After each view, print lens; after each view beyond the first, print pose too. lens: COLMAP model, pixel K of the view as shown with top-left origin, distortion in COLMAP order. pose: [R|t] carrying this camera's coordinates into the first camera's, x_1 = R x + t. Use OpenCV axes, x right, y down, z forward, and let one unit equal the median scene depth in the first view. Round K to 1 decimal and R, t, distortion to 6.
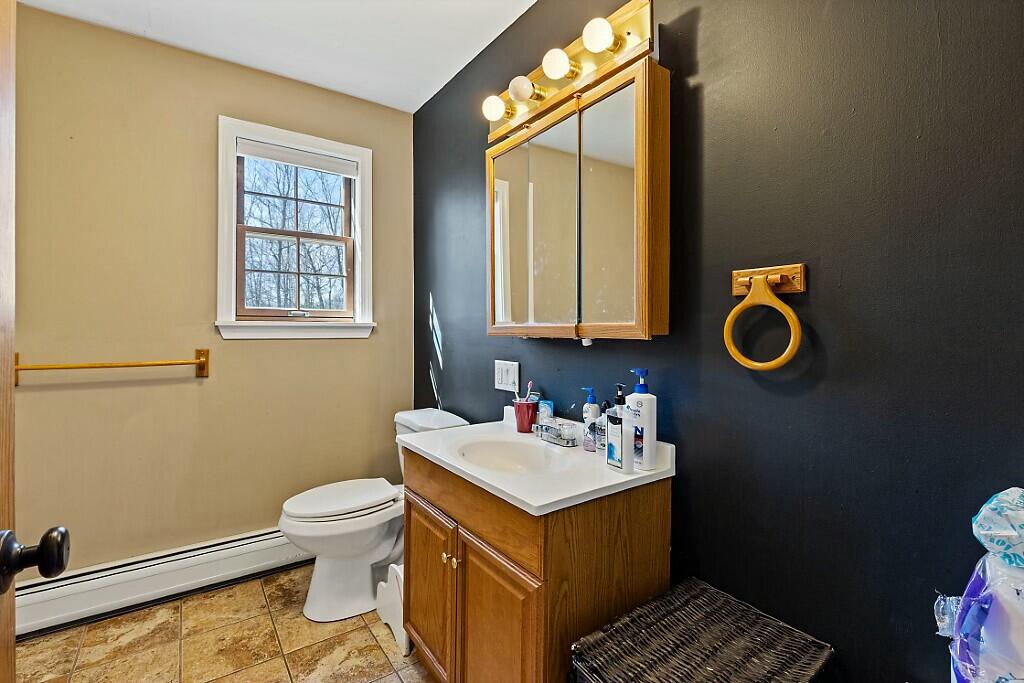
lens RADIAL K [[472.6, 0, 510.1], [0, 472.6, 327.8], [0, 0, 1]] dist [-0.002137, -0.002811]
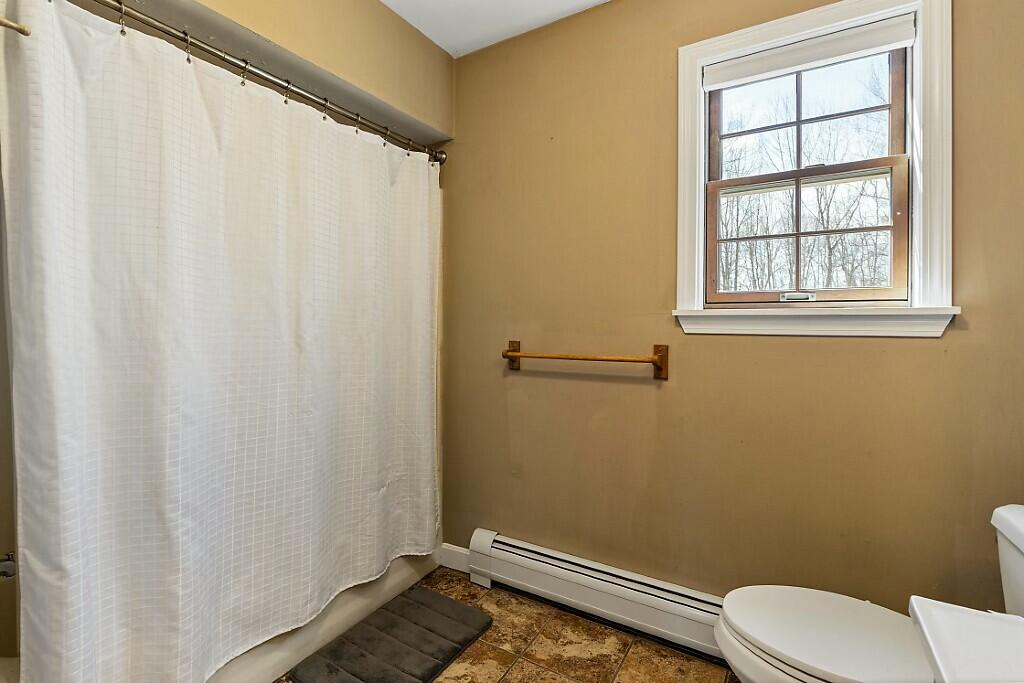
lens RADIAL K [[472.6, 0, 479.6], [0, 472.6, 321.0], [0, 0, 1]] dist [-0.002137, -0.002811]
pose [[0.371367, 0.002381, -0.928483, -0.009053], [0.007003, 0.999961, 0.005365, -0.002673], [0.928460, -0.008494, 0.371336, 0.411374]]
